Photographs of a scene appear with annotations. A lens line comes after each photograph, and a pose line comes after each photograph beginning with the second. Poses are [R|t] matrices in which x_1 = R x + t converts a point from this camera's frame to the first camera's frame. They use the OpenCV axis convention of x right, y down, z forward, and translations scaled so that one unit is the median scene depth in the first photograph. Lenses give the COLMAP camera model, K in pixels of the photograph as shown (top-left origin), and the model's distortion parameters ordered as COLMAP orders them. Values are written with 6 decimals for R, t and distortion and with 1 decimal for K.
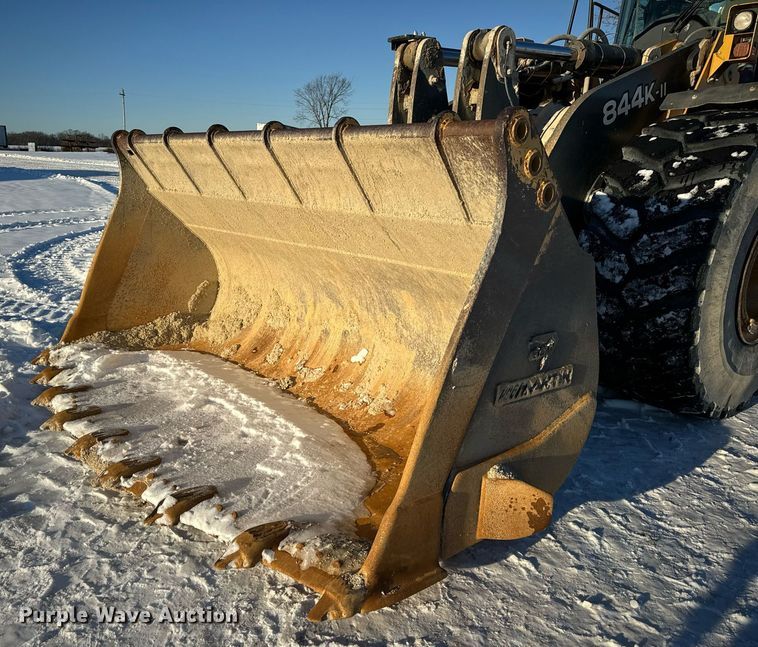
lens RADIAL K [[643.3, 0, 380.2], [0, 643.3, 358.2], [0, 0, 1]] dist [0.009521, 0.004513]
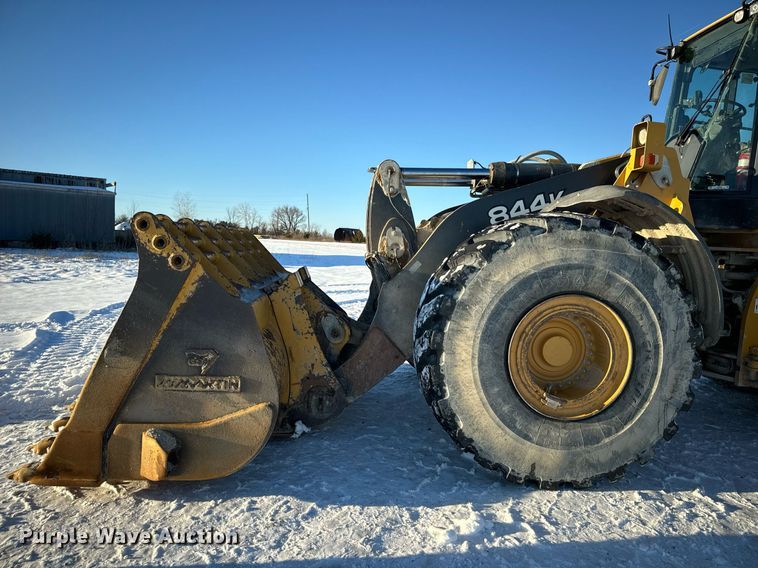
lens RADIAL K [[543.5, 0, 400.4], [0, 543.5, 301.5], [0, 0, 1]] dist [0.052291, -0.035944]
pose [[0.842047, 0.070415, -0.534788, 1.259959], [-0.184464, 0.969258, -0.162826, -0.022358], [0.506882, 0.235757, 0.829150, 0.114089]]
